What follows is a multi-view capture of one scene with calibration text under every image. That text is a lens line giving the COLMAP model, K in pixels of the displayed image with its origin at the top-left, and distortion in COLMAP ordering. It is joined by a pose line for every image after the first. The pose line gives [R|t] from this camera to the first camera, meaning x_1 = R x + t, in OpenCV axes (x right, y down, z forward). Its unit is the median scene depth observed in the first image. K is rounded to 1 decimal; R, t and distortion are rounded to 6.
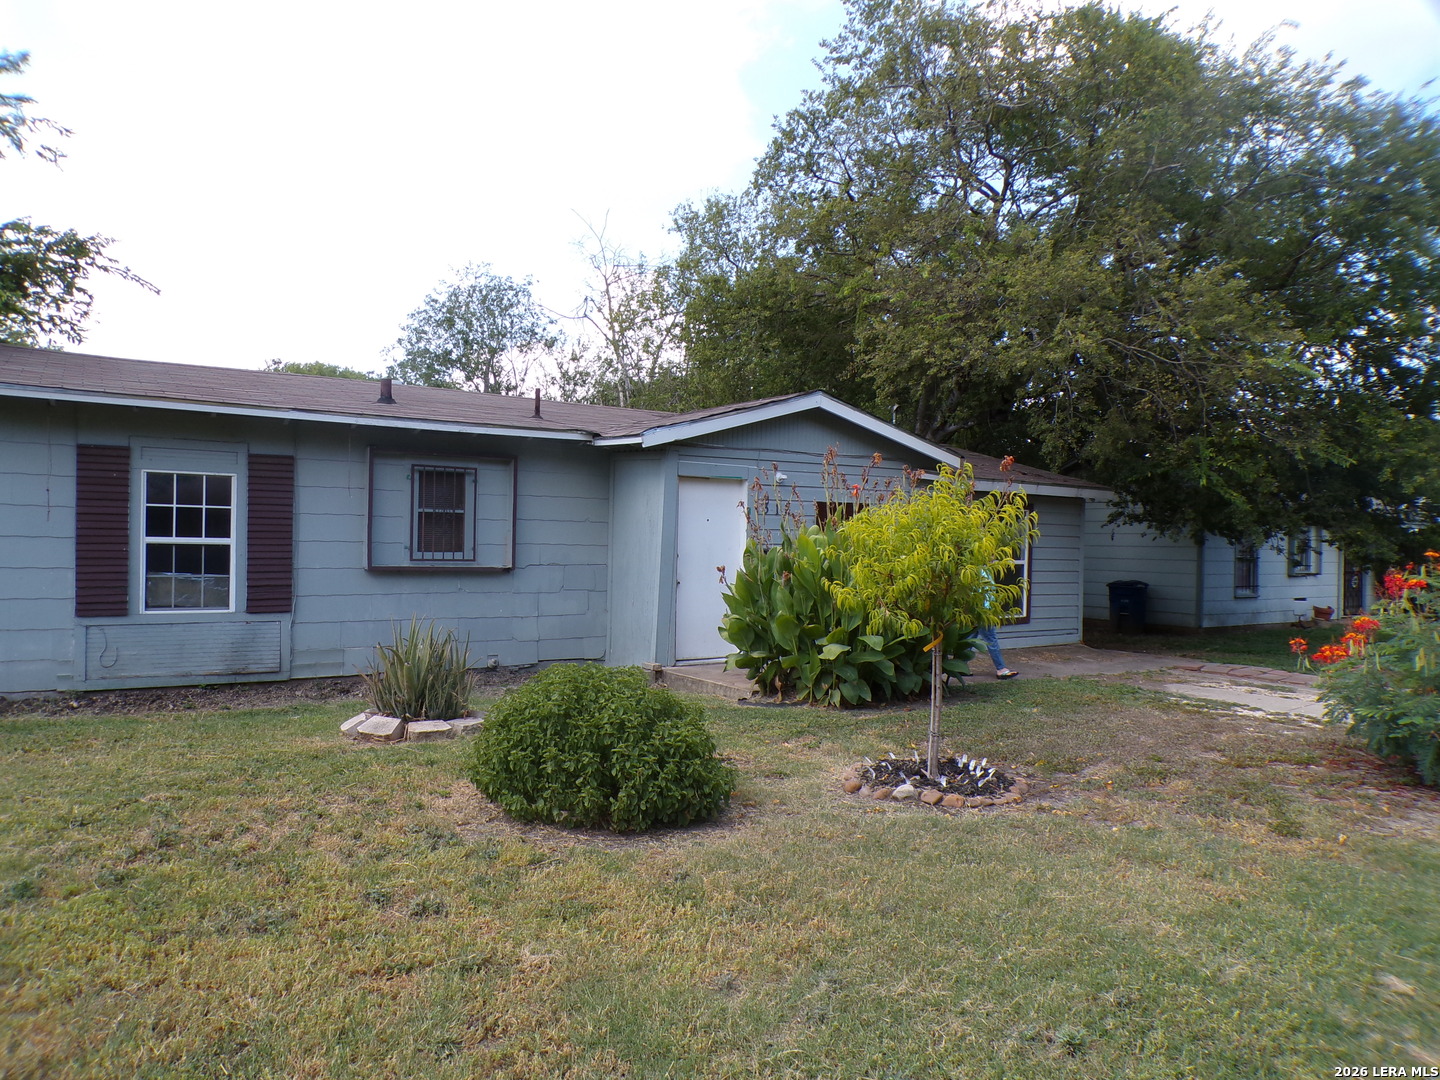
lens RADIAL K [[963.8, 0, 719.9], [0, 963.8, 541.9], [0, 0, 1]] dist [-0.038299, 0.000735]
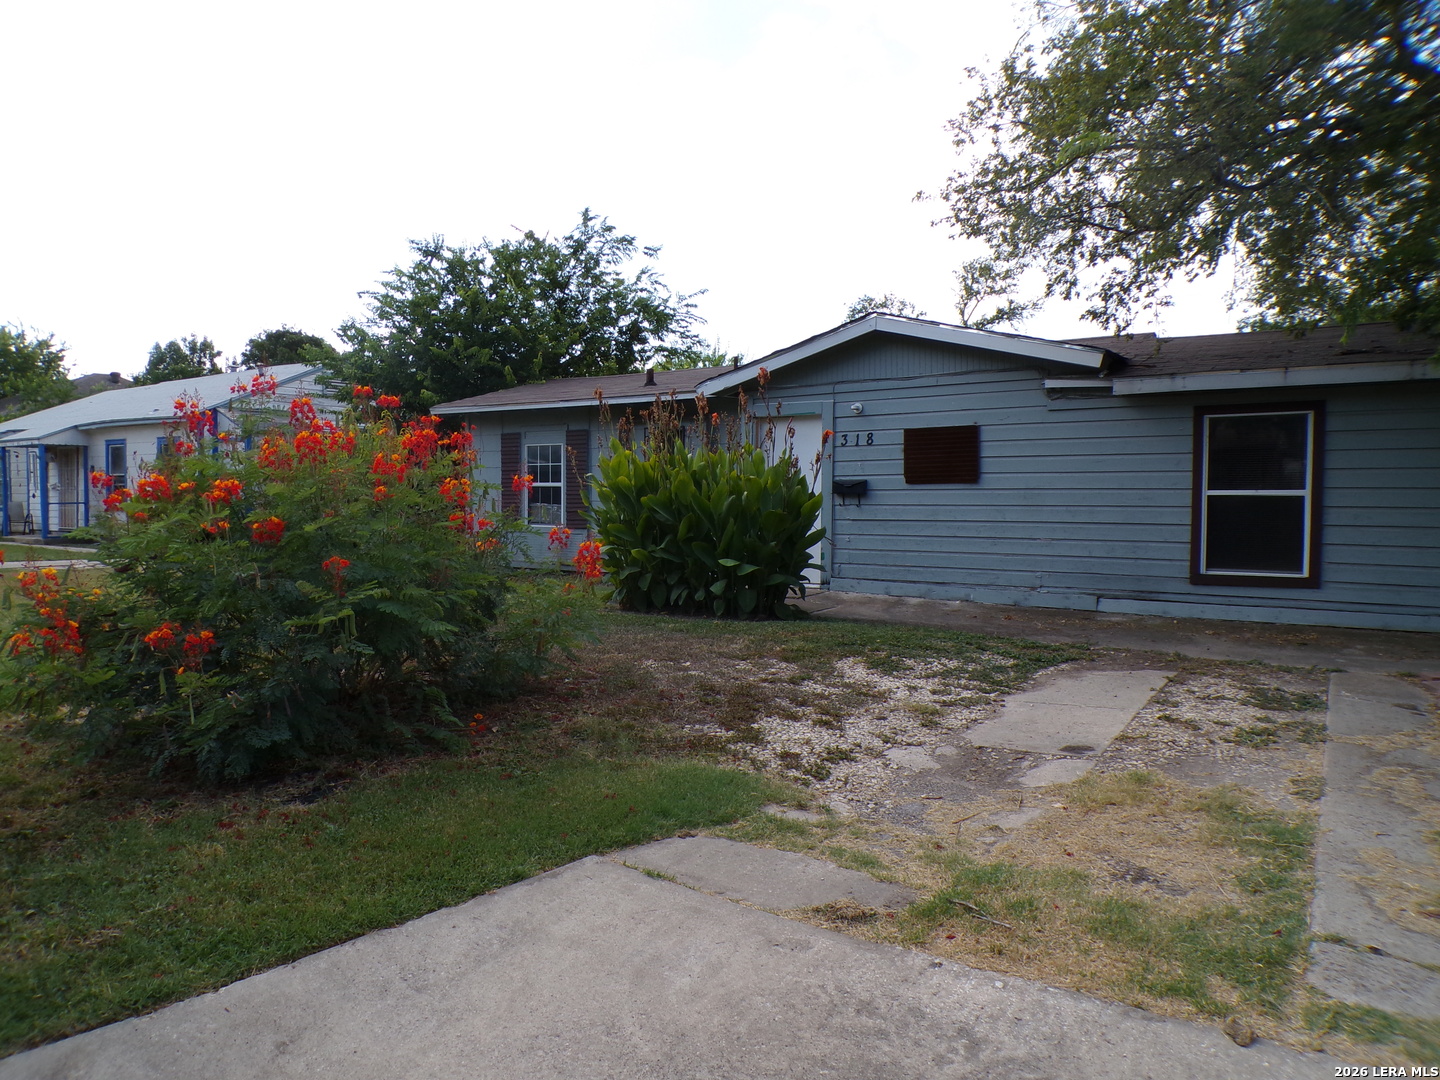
lens RADIAL K [[963.8, 0, 720.2], [0, 963.8, 539.0], [0, 0, 1]] dist [-0.038299, 0.000735]
pose [[0.395855, 0.029100, -0.917852, 1.140658], [0.013131, 0.999216, 0.037343, 0.035462], [0.918219, -0.026835, 0.395162, 0.591276]]
